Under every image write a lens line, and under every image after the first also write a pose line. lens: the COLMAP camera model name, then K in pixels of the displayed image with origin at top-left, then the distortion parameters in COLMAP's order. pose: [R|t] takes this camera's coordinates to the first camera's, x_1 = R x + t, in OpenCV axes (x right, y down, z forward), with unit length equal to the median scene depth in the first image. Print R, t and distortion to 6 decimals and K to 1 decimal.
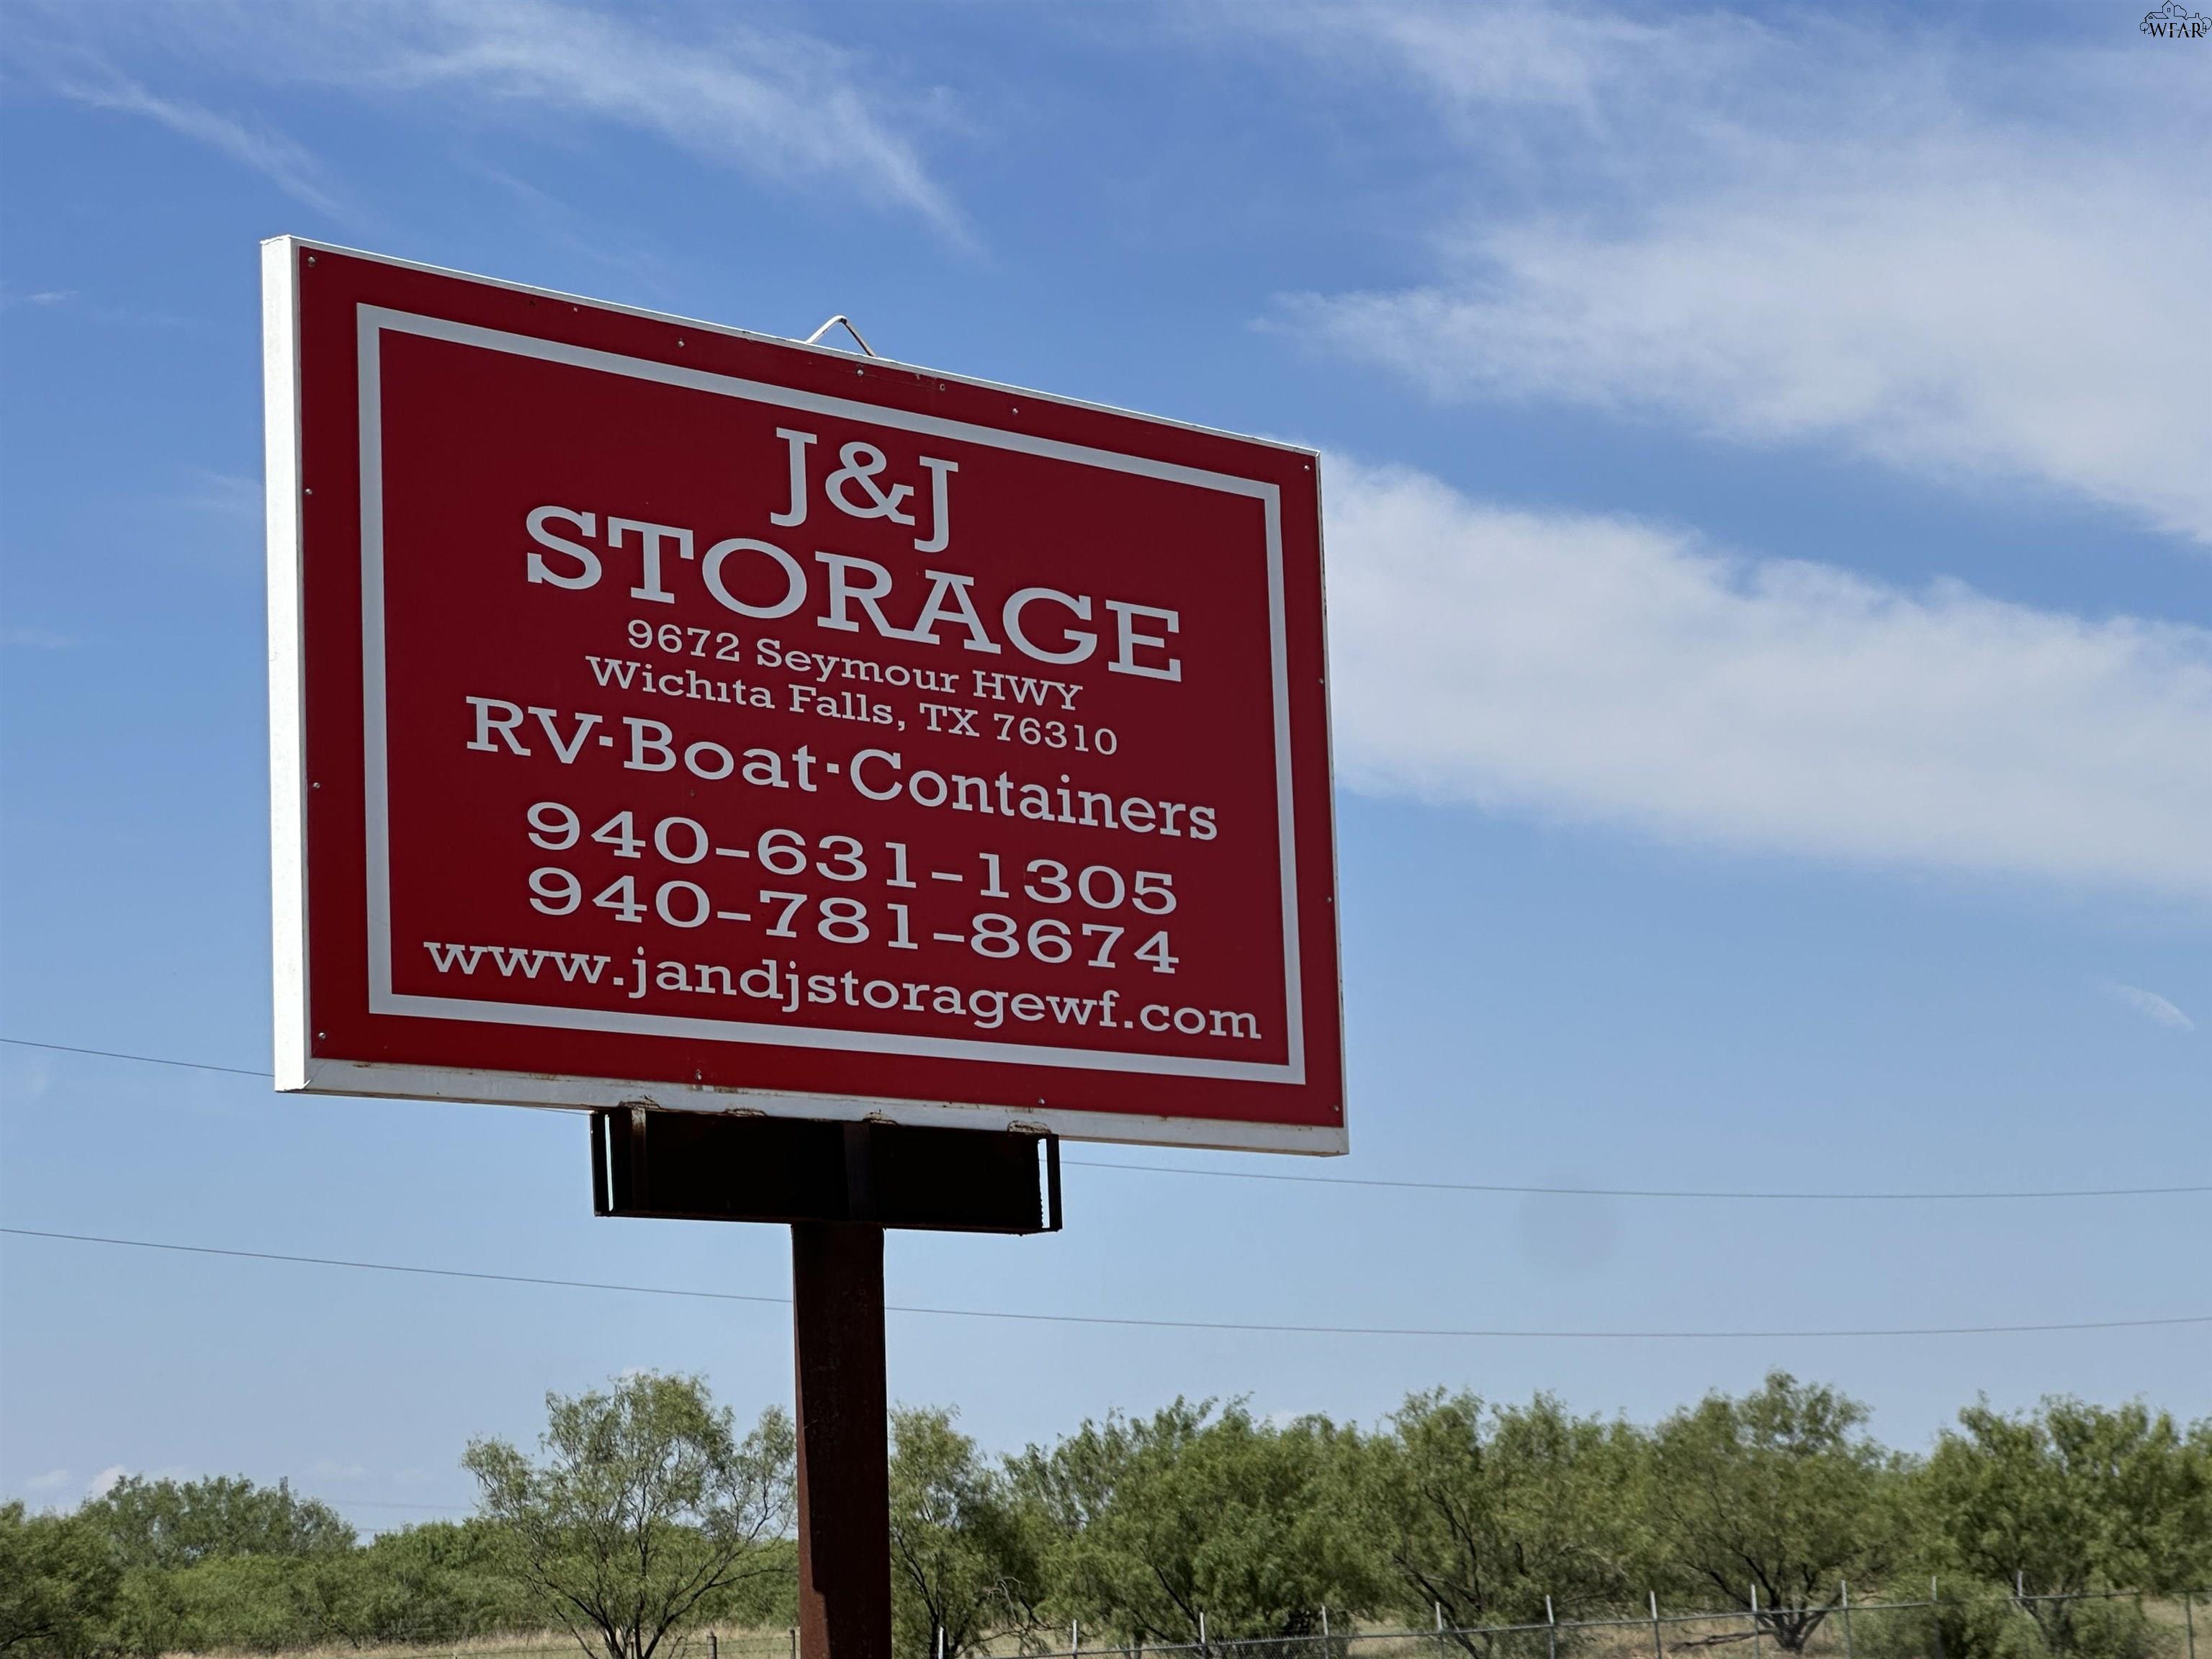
lens RADIAL K [[6126.2, 0, 1105.3], [0, 6126.2, 824.3], [0, 0, 1]] dist [0.021970, 0.000000]
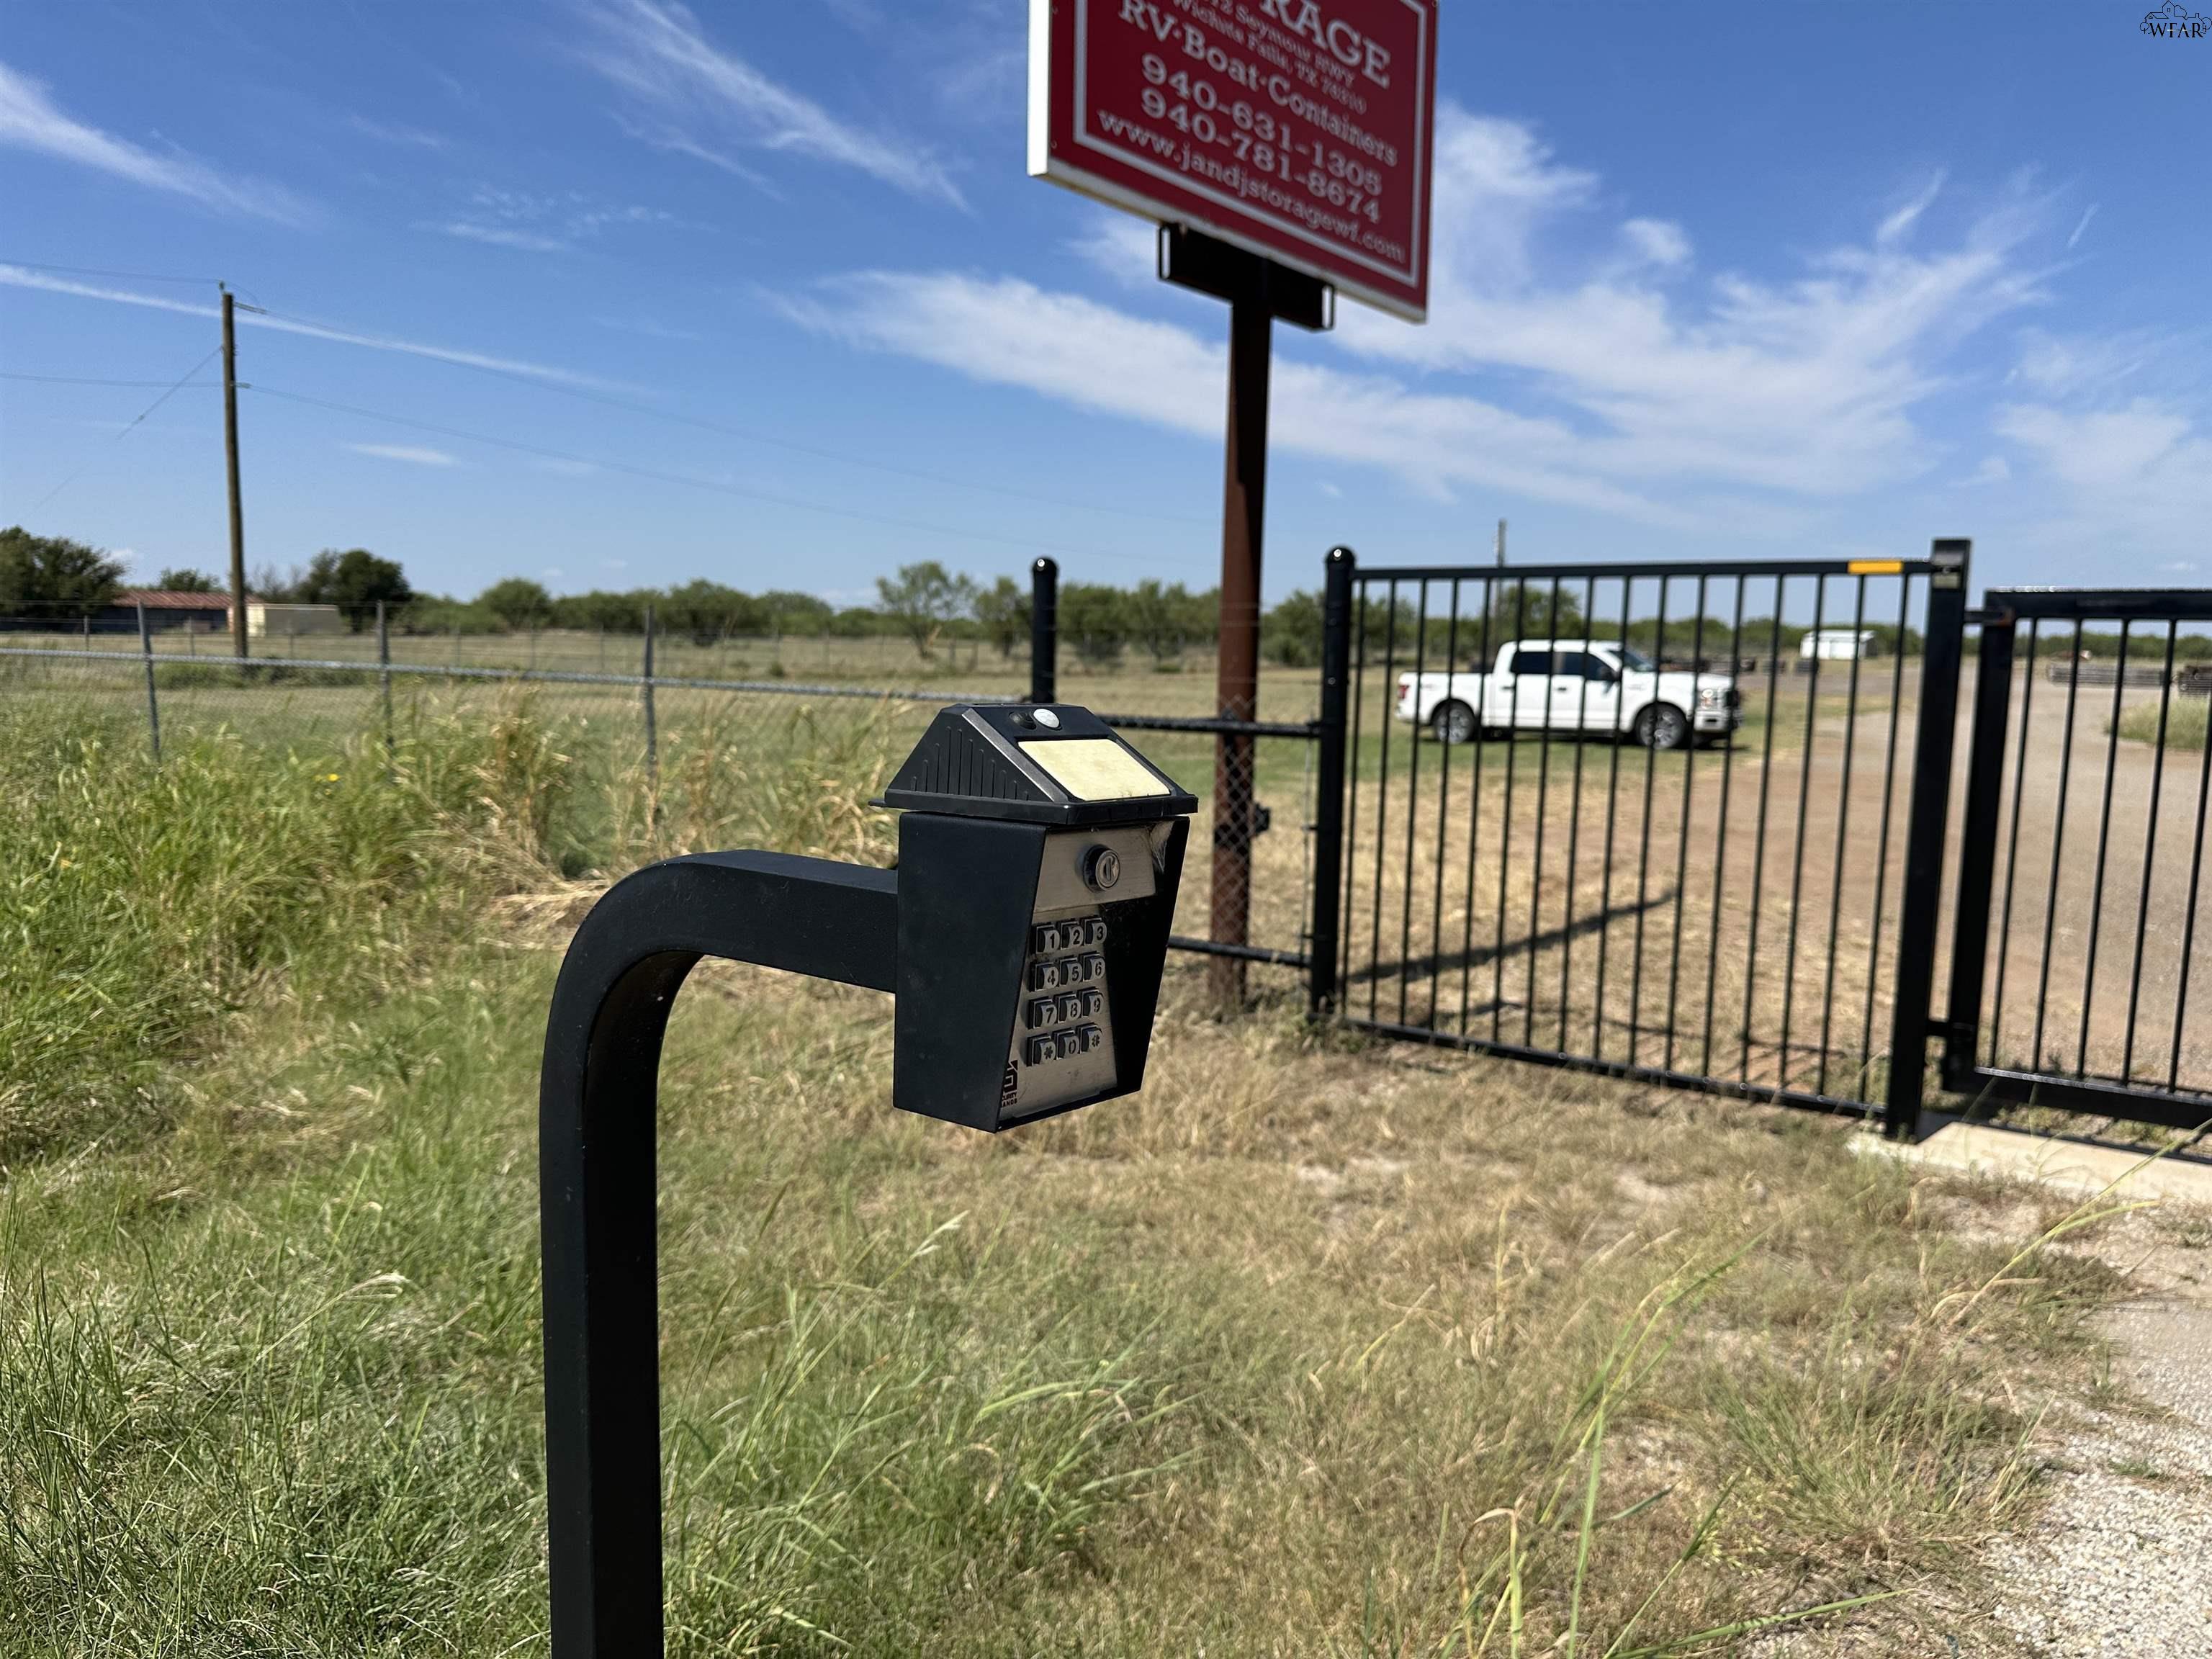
lens RADIAL K [[1610.6, 0, 1097.1], [0, 1610.6, 800.6], [0, 0, 1]] dist [0.040046, -0.056081]
pose [[0.997719, 0.046631, 0.048801, -0.116614], [-0.056239, 0.974101, 0.219006, 0.112861], [-0.037325, -0.221251, 0.974502, 0.398468]]
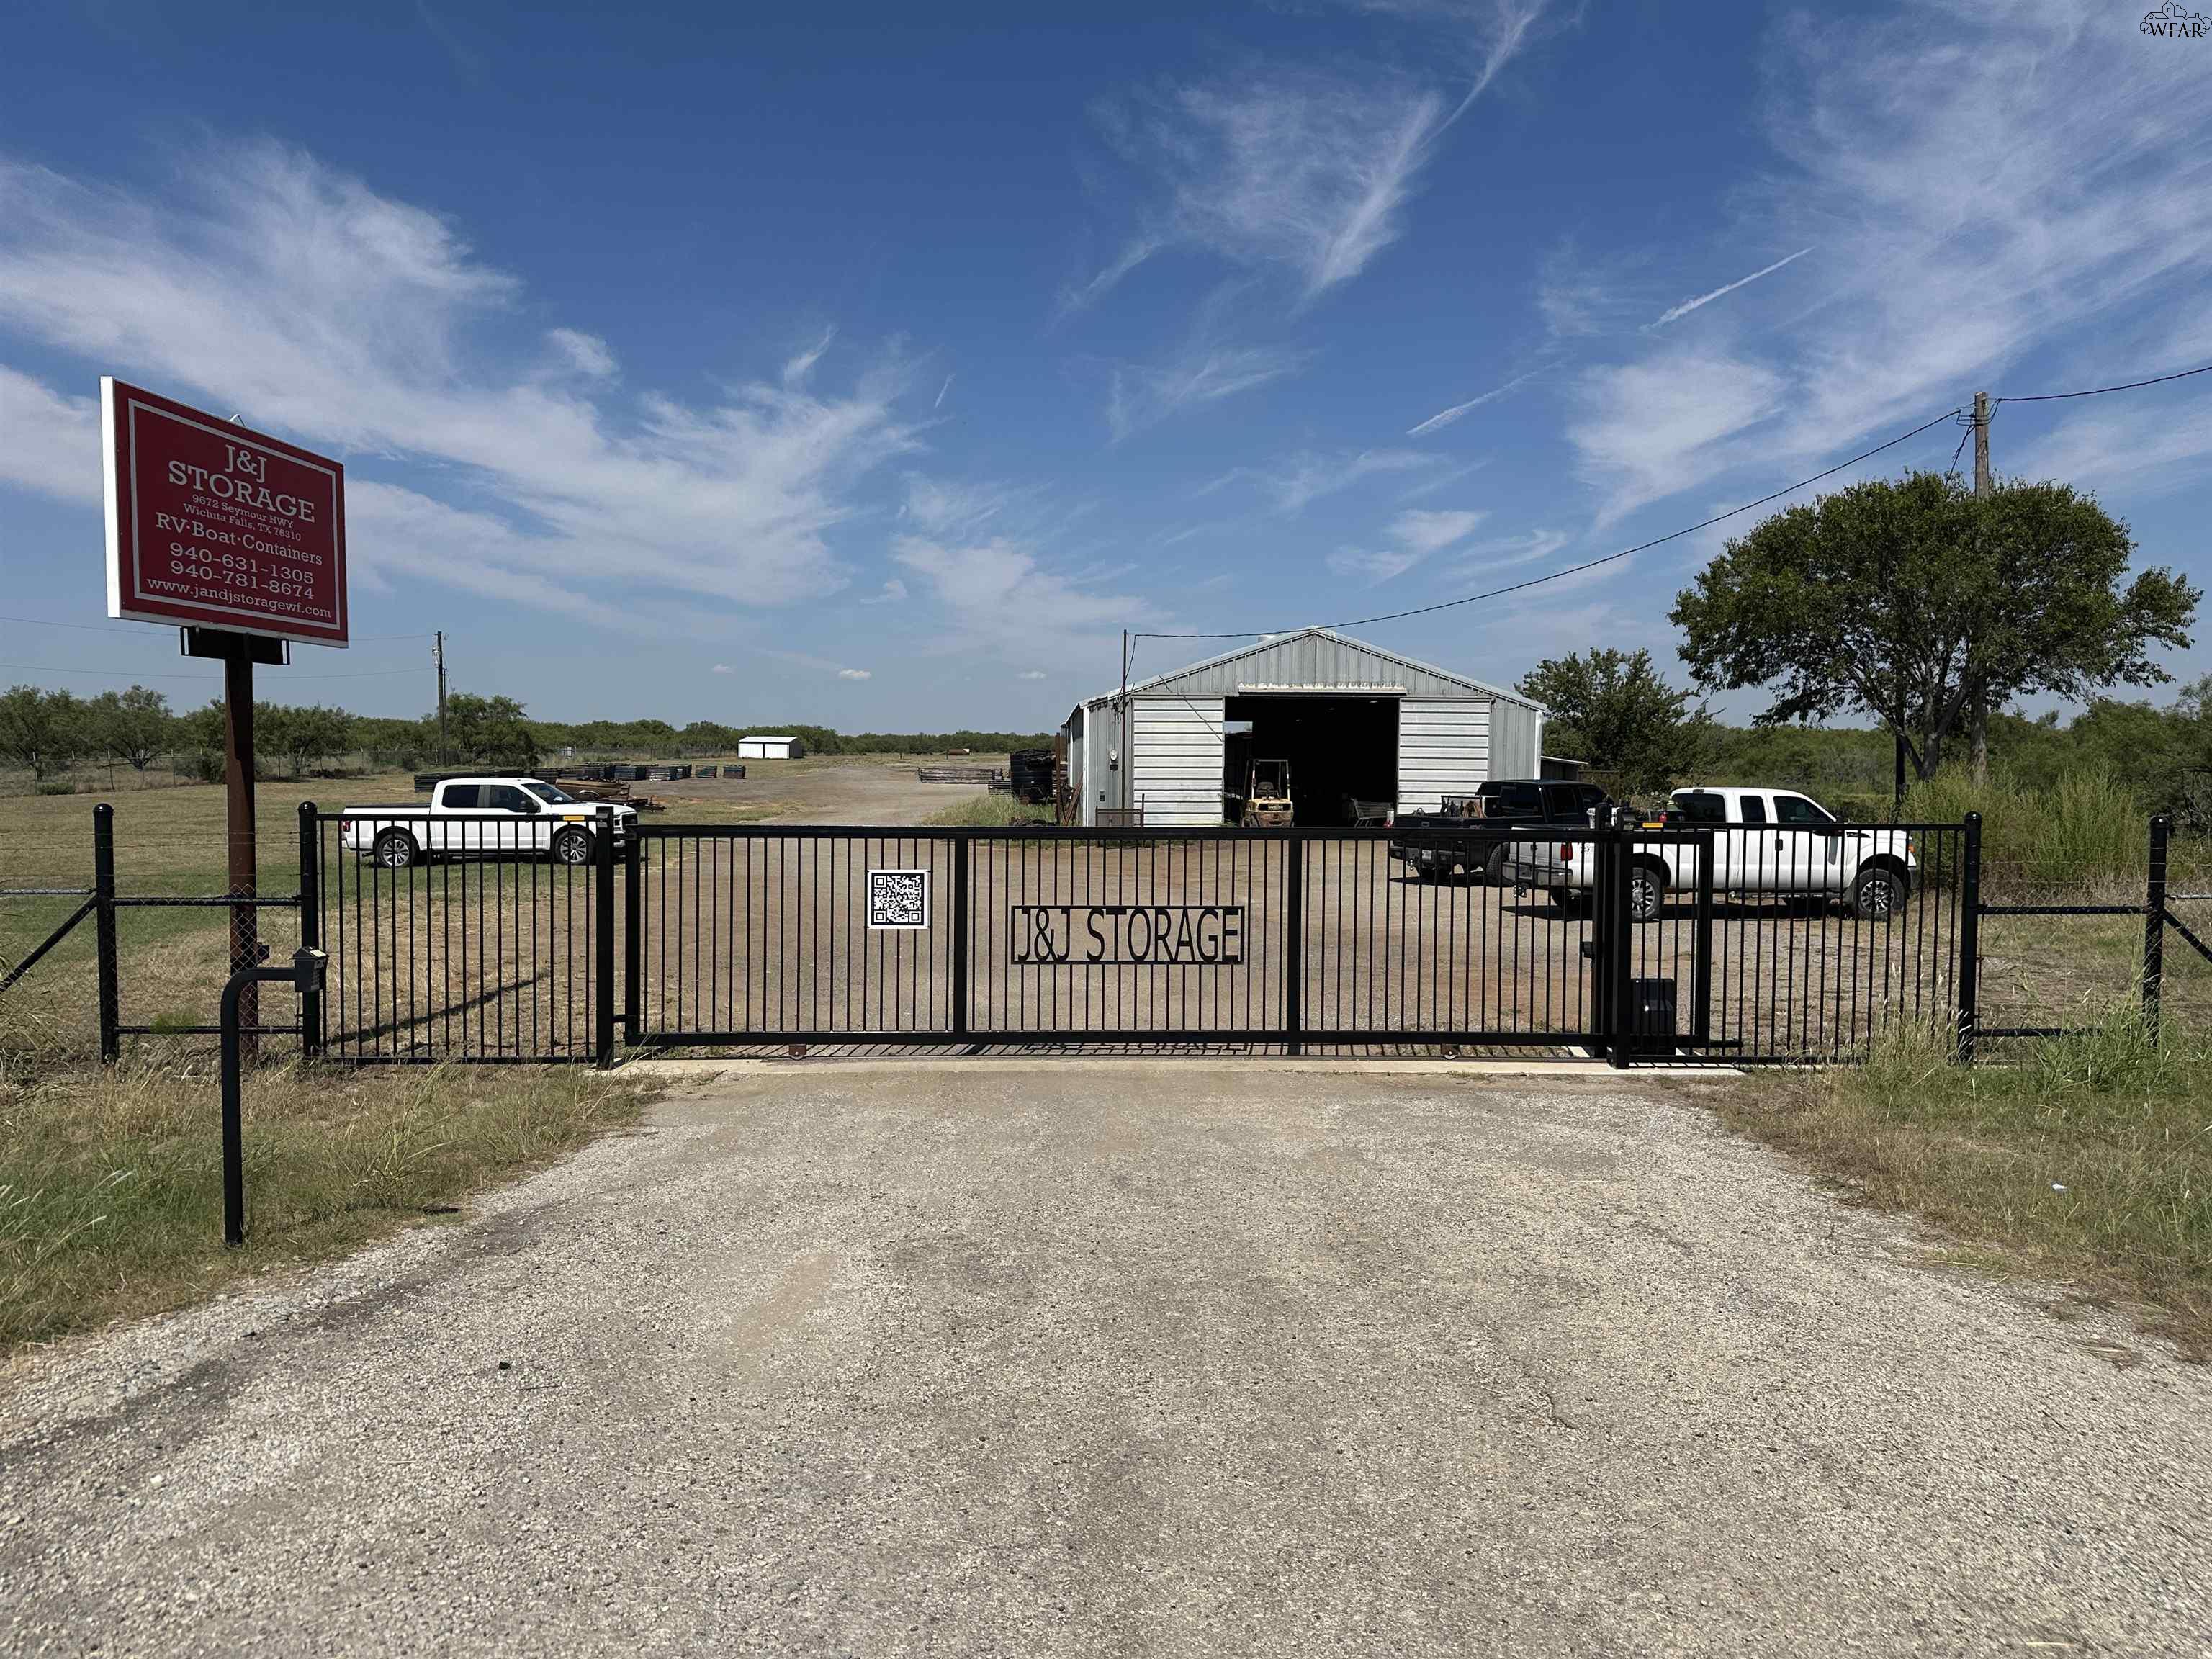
lens RADIAL K [[1610.6, 0, 1156.6], [0, 1610.6, 863.3], [0, 0, 1]] dist [0.040046, -0.056081]
pose [[0.766425, -0.006151, 0.642304, -0.252192], [-0.111987, 0.983360, 0.143045, -0.018732], [-0.632497, -0.181562, 0.752983, -0.144808]]
